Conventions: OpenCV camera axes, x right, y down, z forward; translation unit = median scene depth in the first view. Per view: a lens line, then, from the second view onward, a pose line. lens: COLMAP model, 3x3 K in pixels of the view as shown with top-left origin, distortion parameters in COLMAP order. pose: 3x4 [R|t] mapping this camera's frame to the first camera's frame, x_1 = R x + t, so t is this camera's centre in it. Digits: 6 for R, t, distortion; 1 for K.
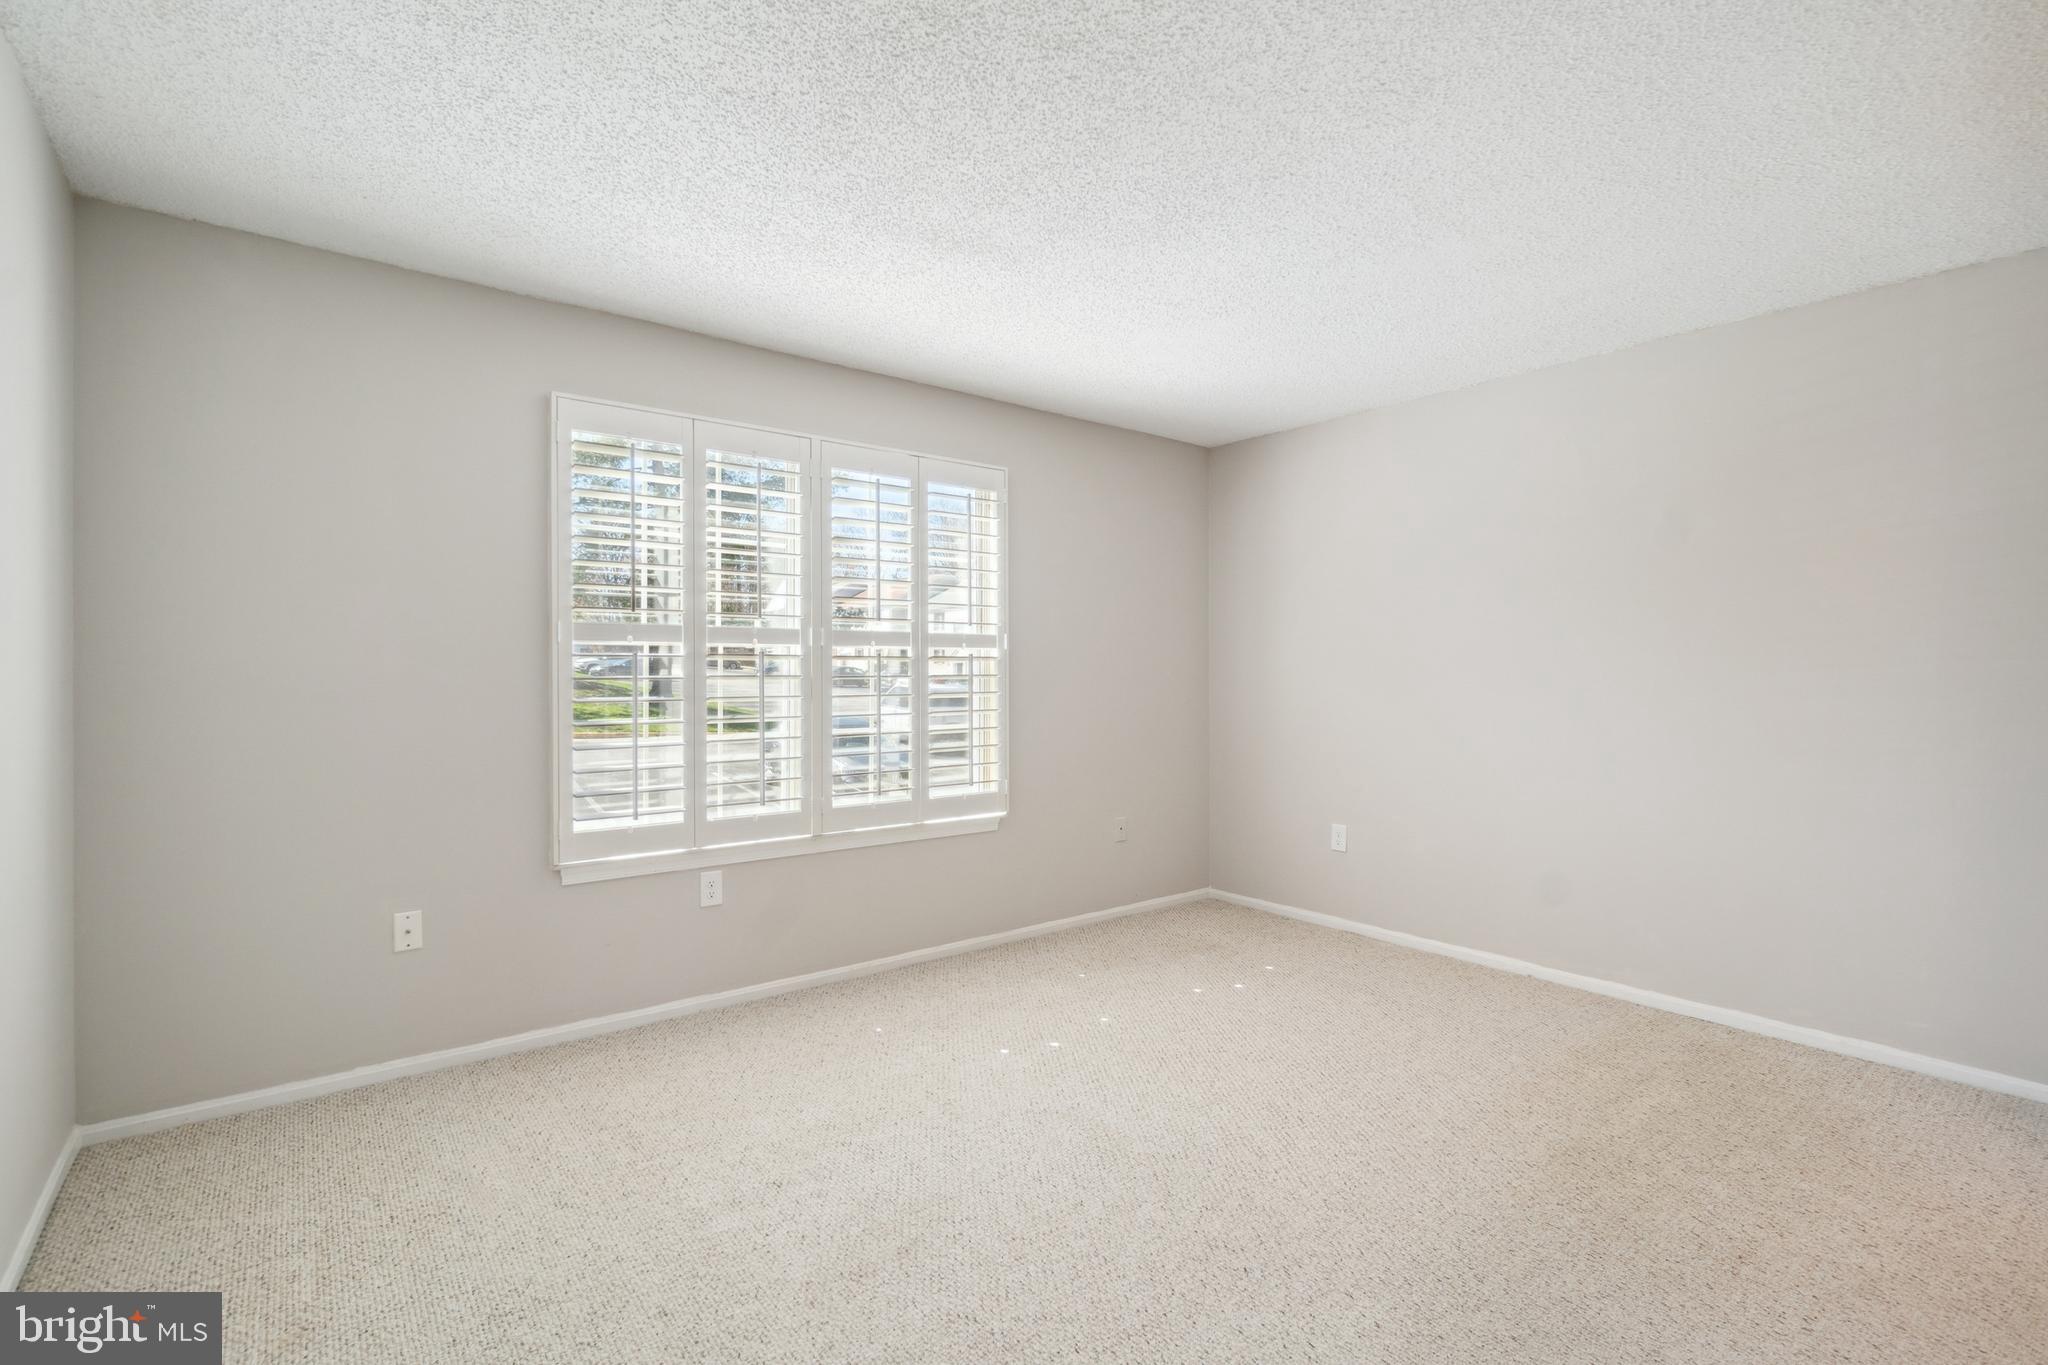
lens RADIAL K [[929.1, 0, 1044.8], [0, 929.1, 677.1], [0, 0, 1]] dist [-0.003667, -0.000128]
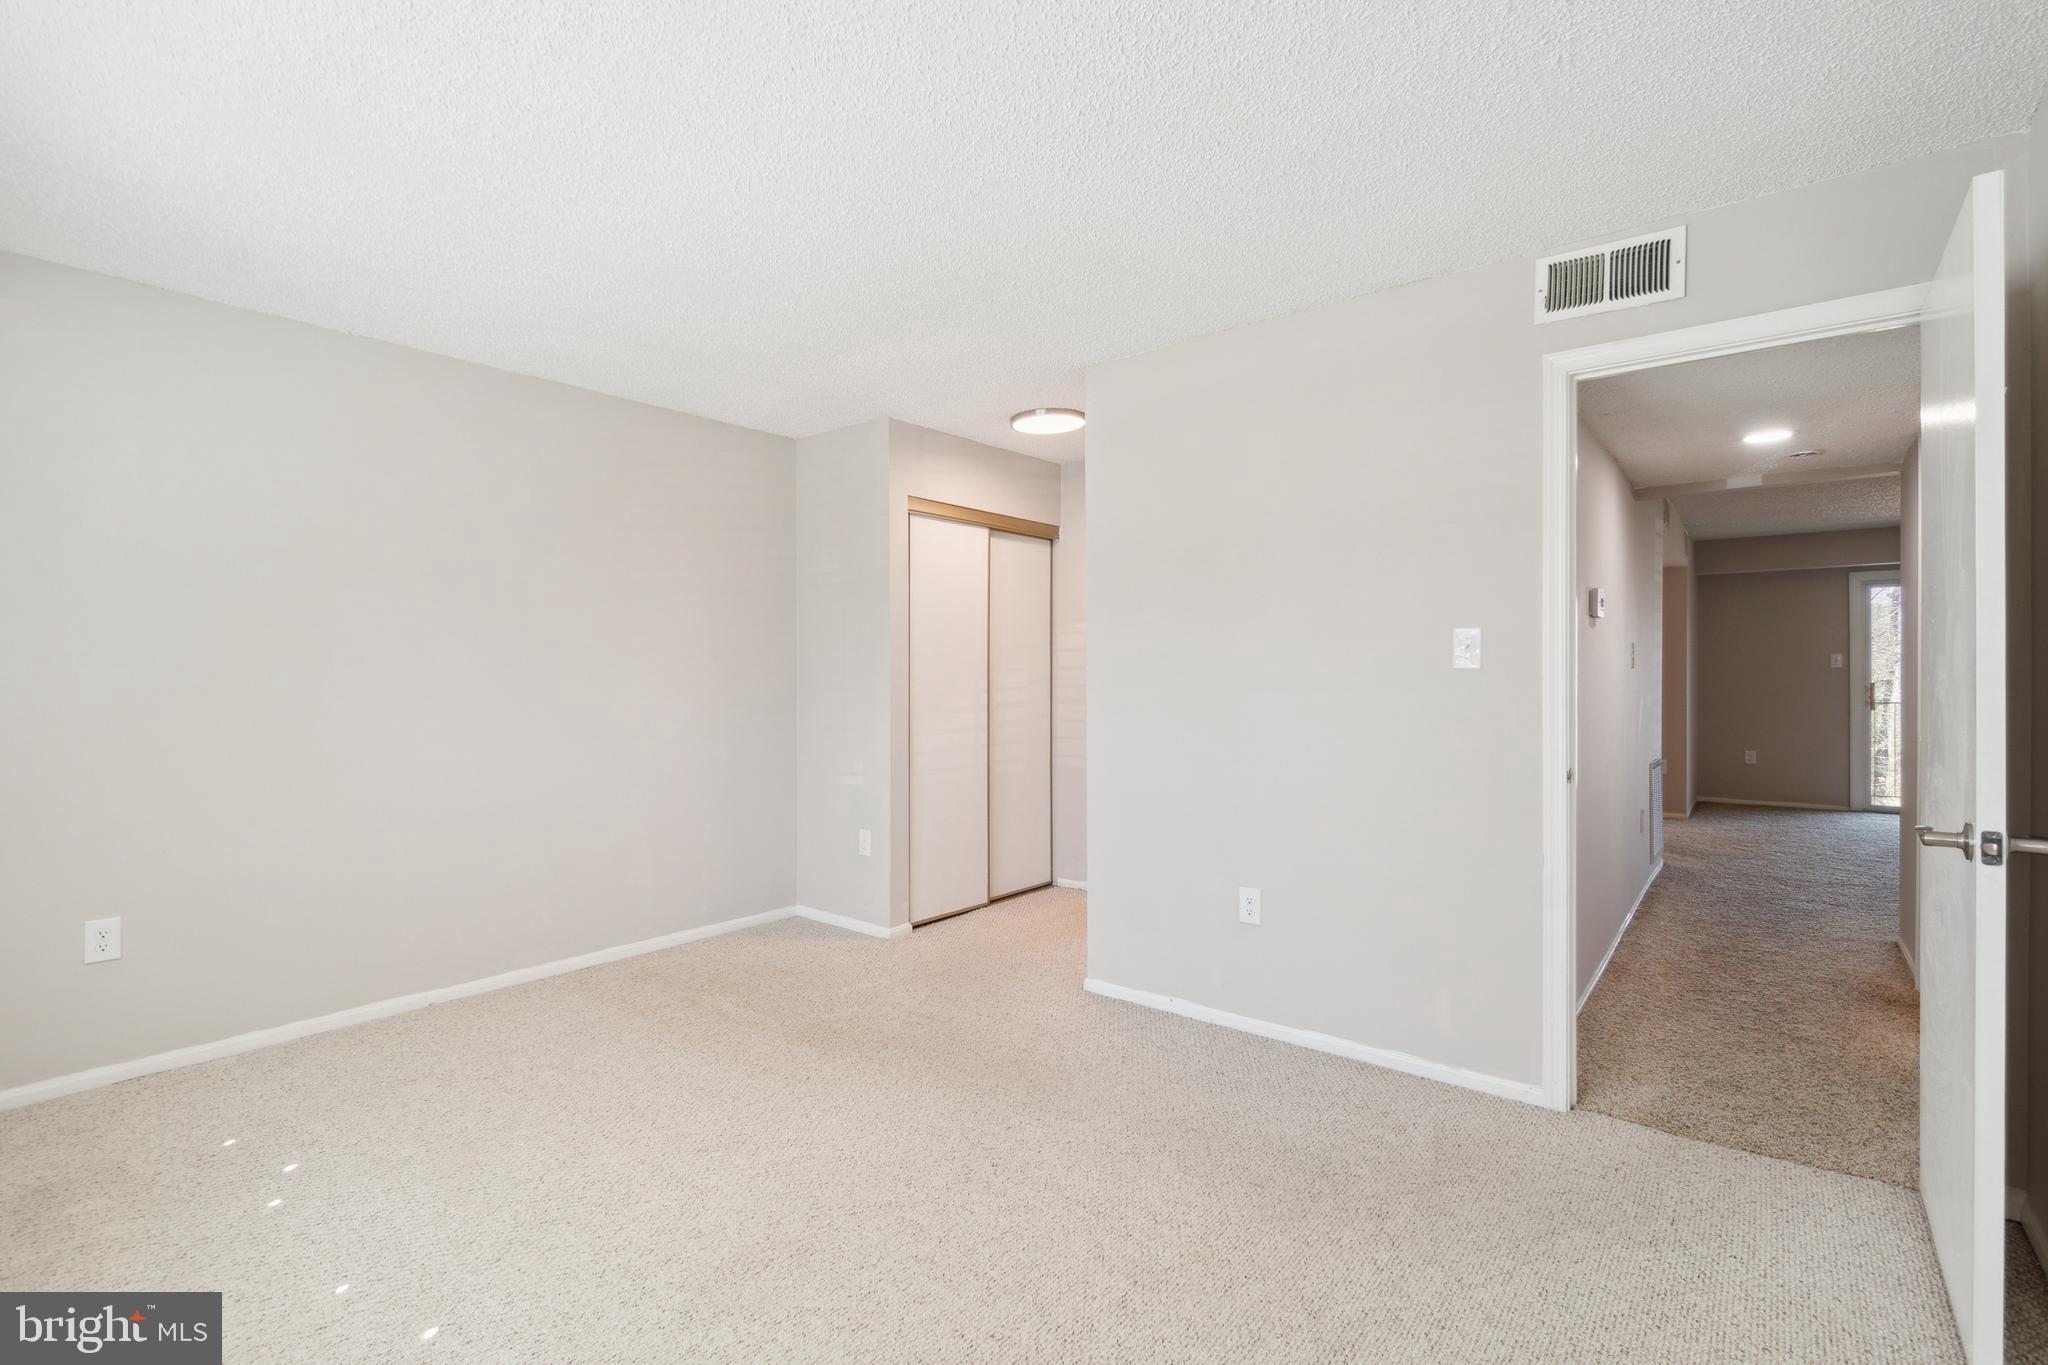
lens RADIAL K [[929.1, 0, 1015.5], [0, 929.1, 672.6], [0, 0, 1]] dist [-0.003667, -0.000128]
pose [[-0.205389, 0.000175, 0.978680, -0.521111], [0.004506, 0.999990, 0.000767, -0.007134], [-0.978670, 0.004567, -0.205388, 0.643460]]
